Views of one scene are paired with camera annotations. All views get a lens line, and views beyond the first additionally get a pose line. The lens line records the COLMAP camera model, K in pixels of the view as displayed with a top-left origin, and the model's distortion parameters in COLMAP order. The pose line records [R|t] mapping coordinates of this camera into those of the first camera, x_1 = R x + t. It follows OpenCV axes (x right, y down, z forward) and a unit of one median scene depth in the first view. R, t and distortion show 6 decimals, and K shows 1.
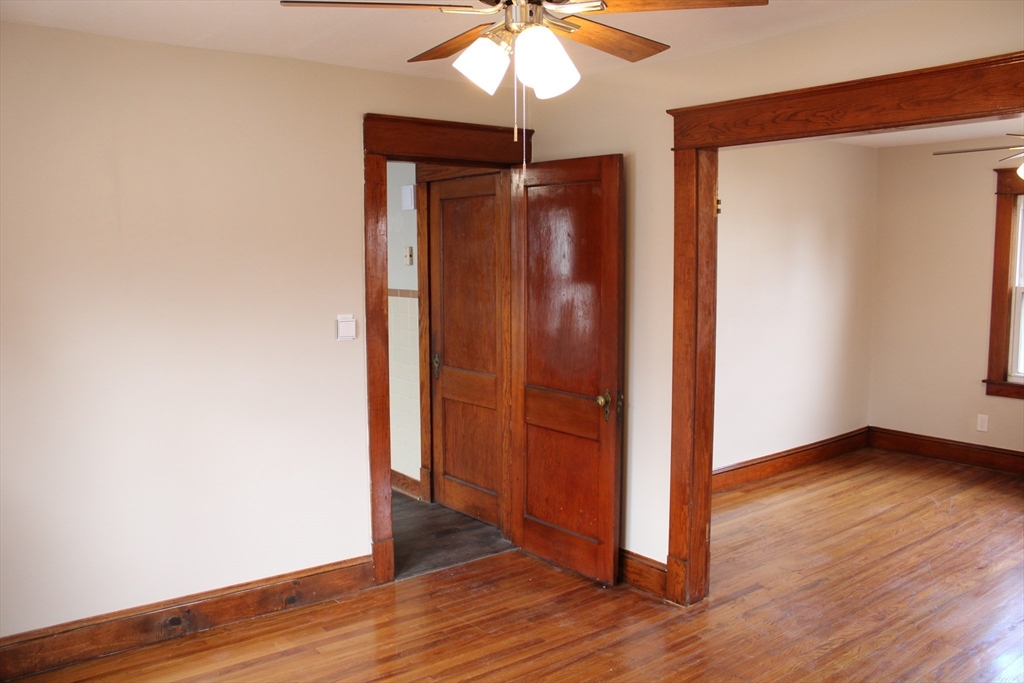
lens RADIAL K [[832.0, 0, 512.2], [0, 832.0, 326.1], [0, 0, 1]] dist [-0.110619, 0.002294]
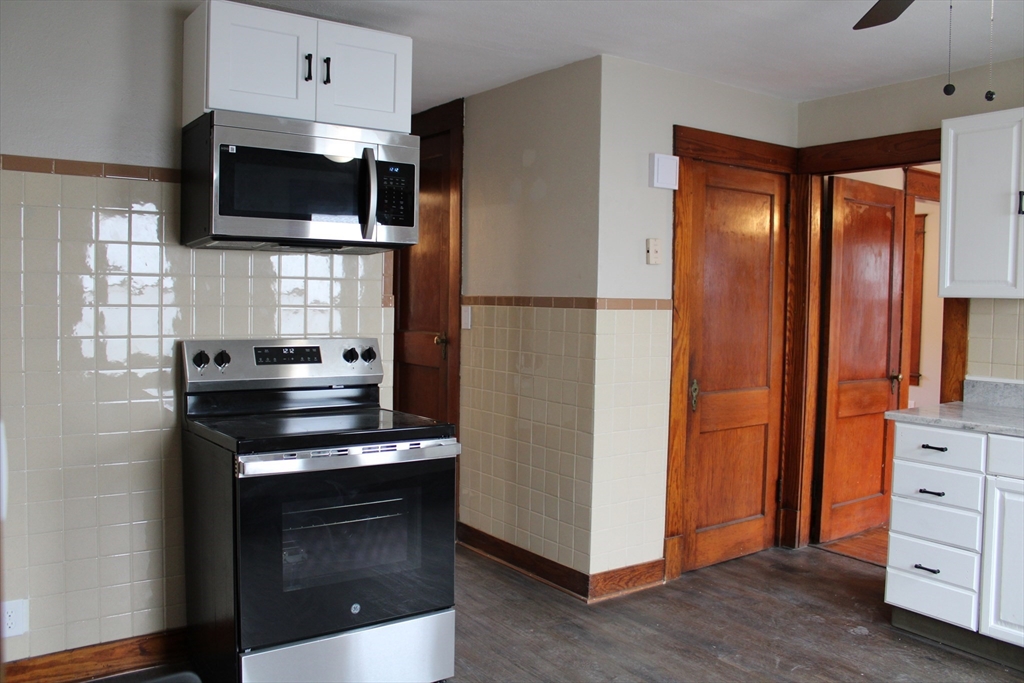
lens RADIAL K [[832.0, 0, 512.2], [0, 832.0, 326.1], [0, 0, 1]] dist [-0.110619, 0.002294]
pose [[0.045378, -0.026561, 0.998617, -0.875289], [0.071037, 0.997202, 0.023295, -0.047236], [-0.996441, 0.069881, 0.047138, 1.127307]]
